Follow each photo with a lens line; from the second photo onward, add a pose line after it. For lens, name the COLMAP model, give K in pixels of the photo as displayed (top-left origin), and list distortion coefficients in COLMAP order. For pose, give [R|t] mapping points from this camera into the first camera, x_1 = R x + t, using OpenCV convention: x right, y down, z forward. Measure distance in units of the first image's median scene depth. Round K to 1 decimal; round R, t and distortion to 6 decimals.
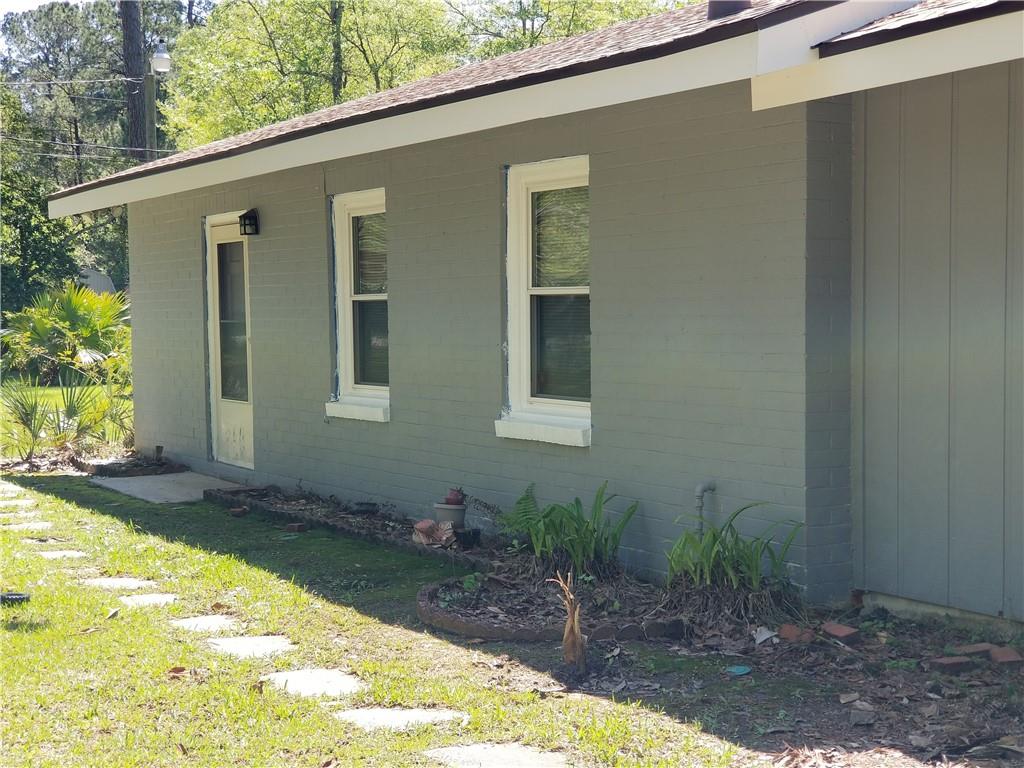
lens RADIAL K [[1517.4, 0, 512.0], [0, 1517.4, 384.0], [0, 0, 1]] dist [0.006385, 0.008542]
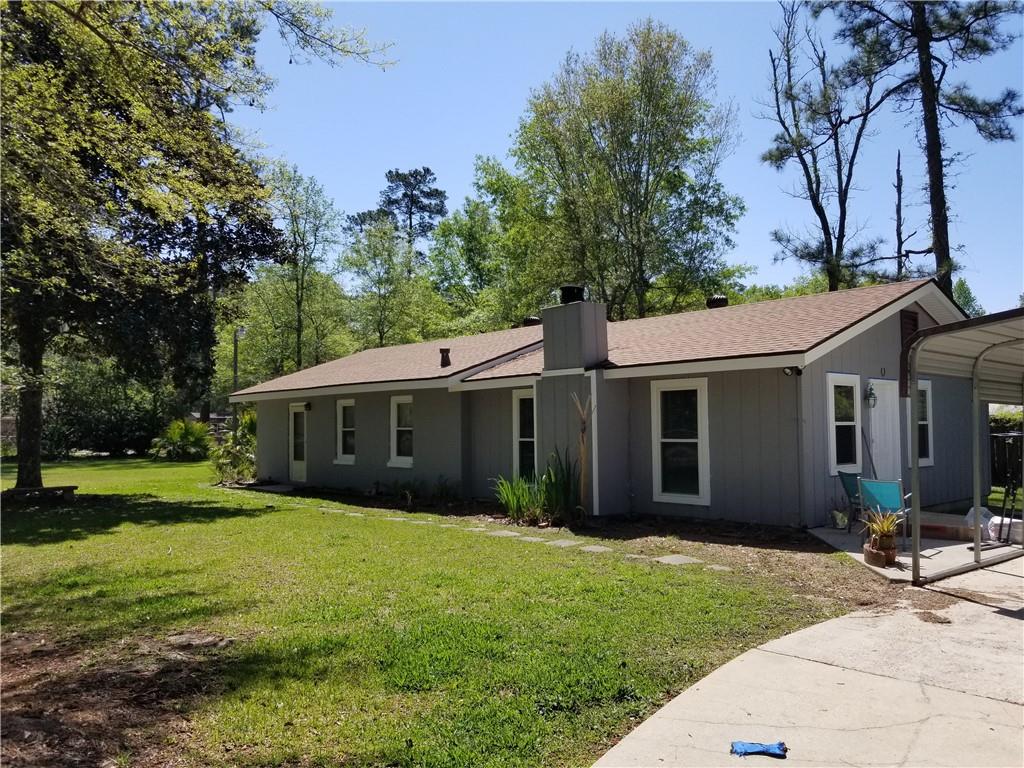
lens RADIAL K [[792.1, 0, 512.0], [0, 792.1, 384.0], [0, 0, 1]] dist [0.137650, 0.000164]
pose [[0.983129, 0.010590, 0.182605, -0.070001], [0.007864, 0.994952, -0.100042, 0.030553], [-0.182743, 0.099790, 0.978083, -1.043311]]
